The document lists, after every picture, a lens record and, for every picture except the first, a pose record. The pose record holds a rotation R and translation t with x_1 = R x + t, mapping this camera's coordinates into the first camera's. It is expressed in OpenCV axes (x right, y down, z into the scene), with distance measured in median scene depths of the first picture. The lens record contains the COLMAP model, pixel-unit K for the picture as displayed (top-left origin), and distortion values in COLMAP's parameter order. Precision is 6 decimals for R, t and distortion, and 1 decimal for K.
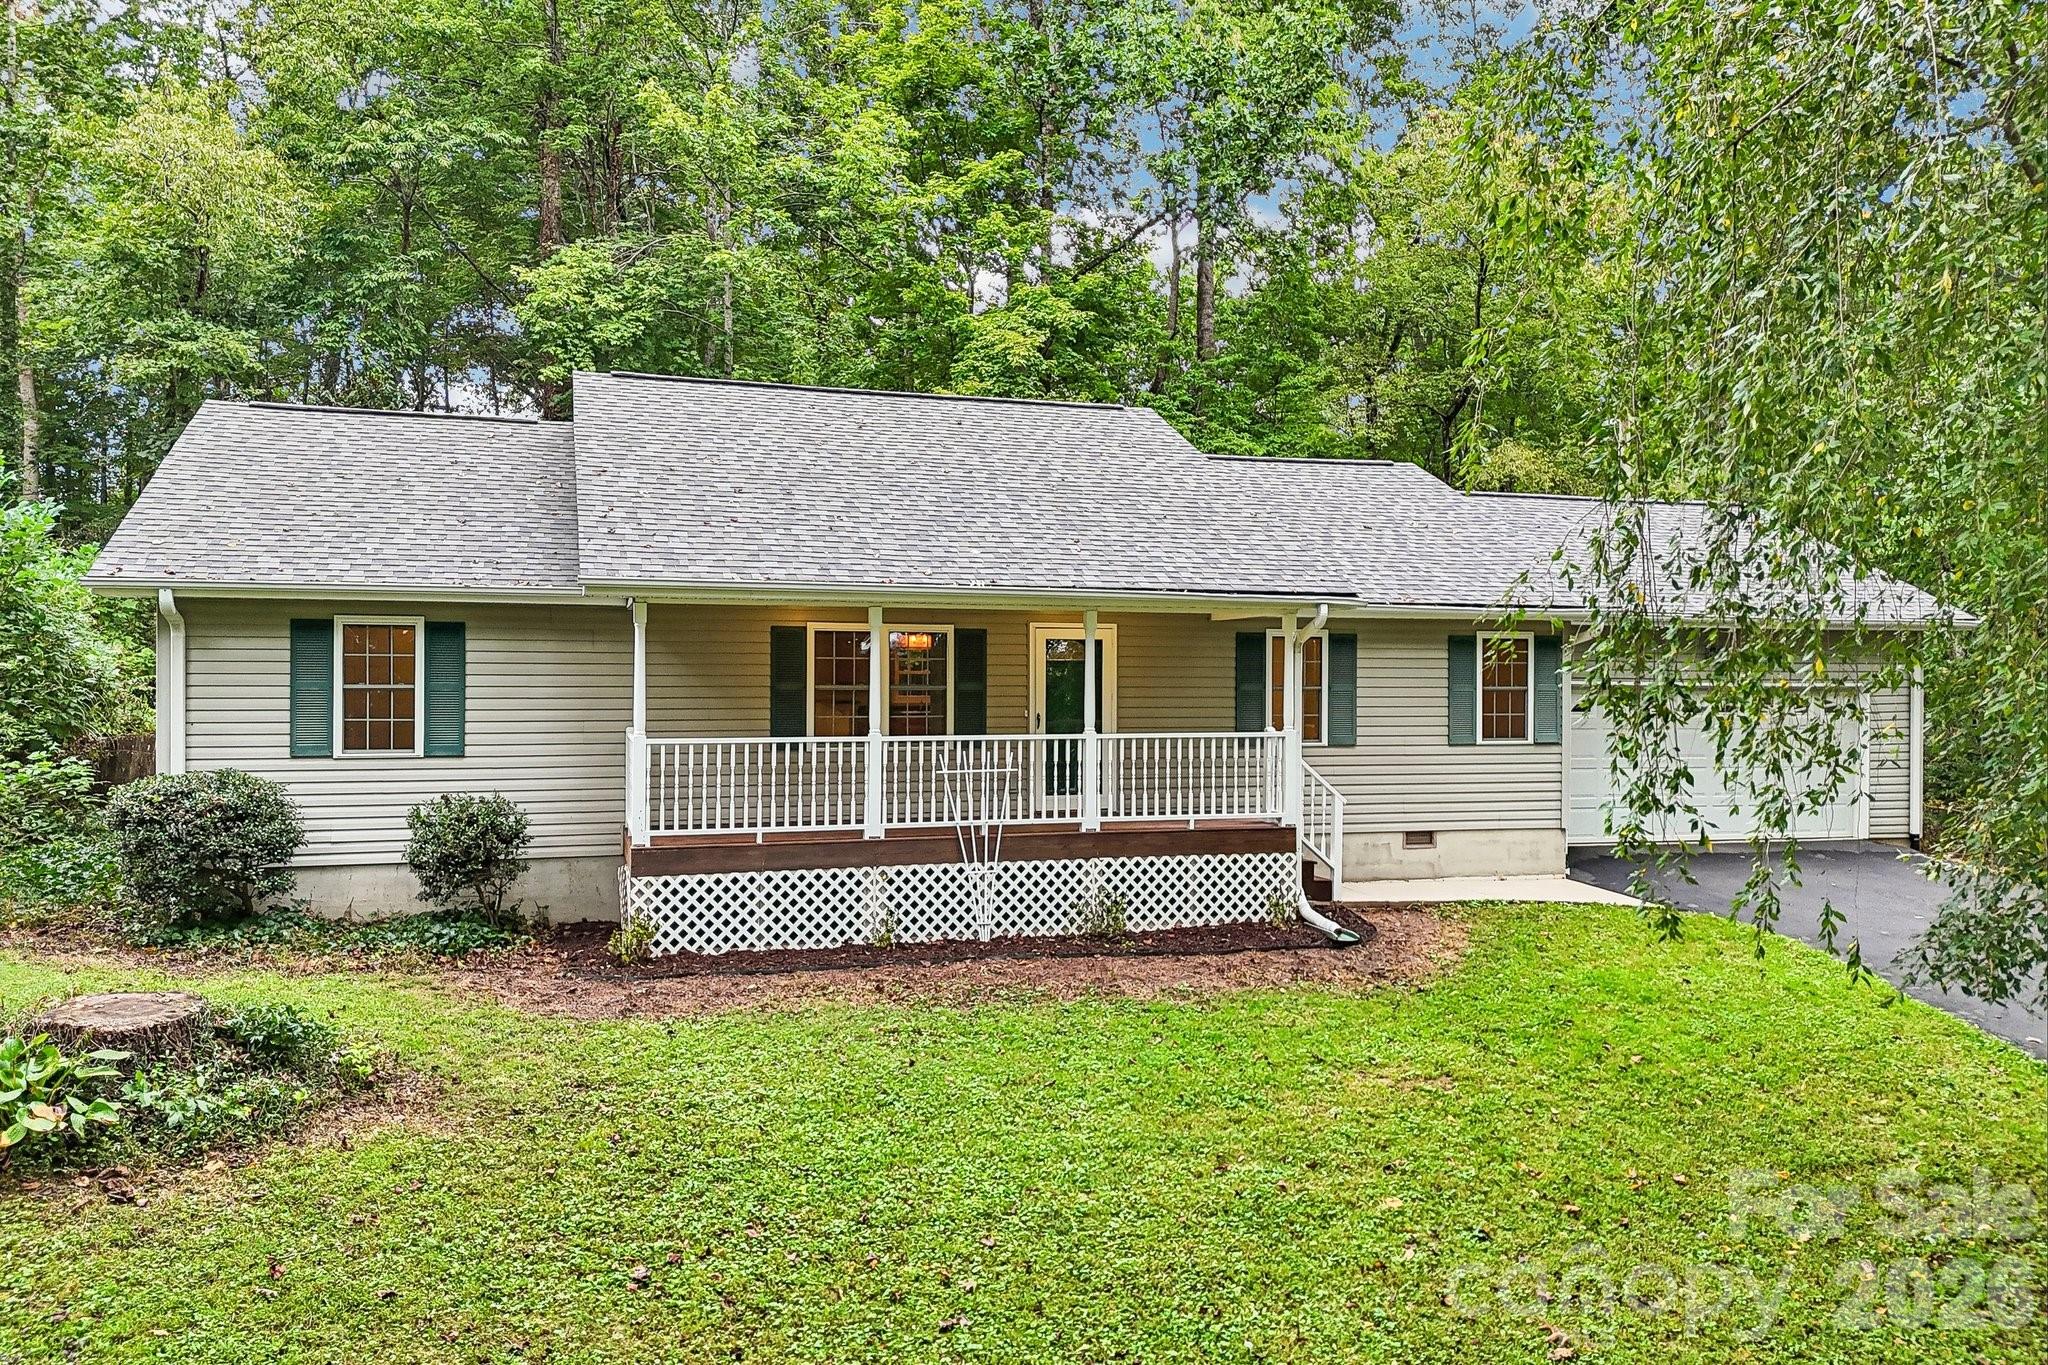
lens RADIAL K [[1509.9, 0, 1023.4], [0, 1509.9, 682.0], [0, 0, 1]] dist [0.042731, -0.033966]
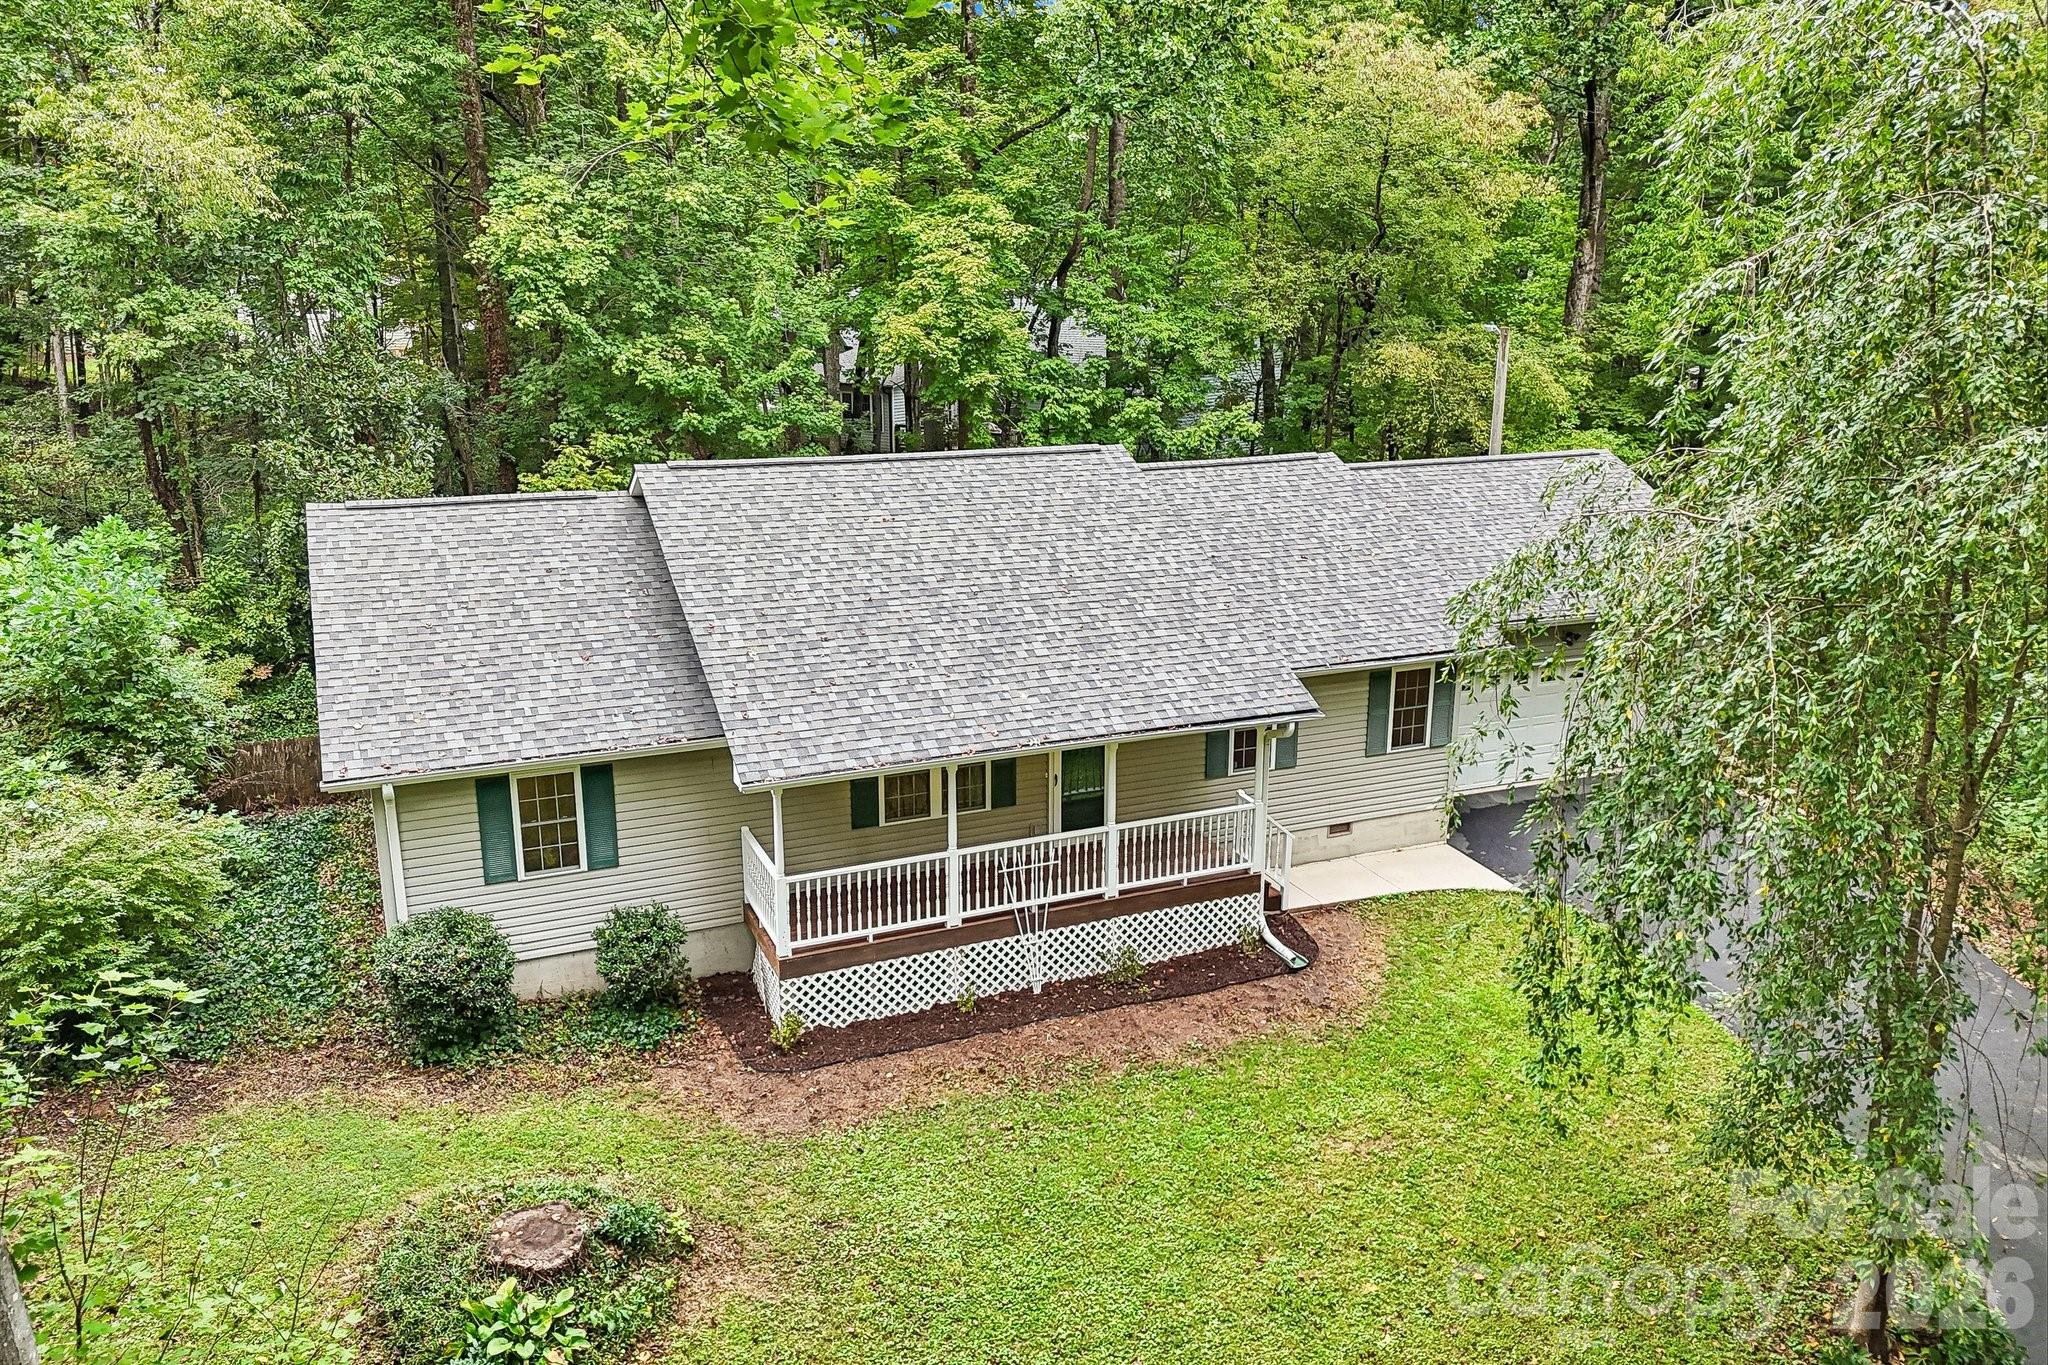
lens RADIAL K [[1509.9, 0, 1024.0], [0, 1509.9, 674.8], [0, 0, 1]] dist [0.042731, -0.033966]
pose [[0.993808, -0.030614, 0.106813, -0.166842], [0.002835, 0.967969, 0.251053, -0.422522], [-0.111077, -0.249196, 0.962062, -0.203776]]
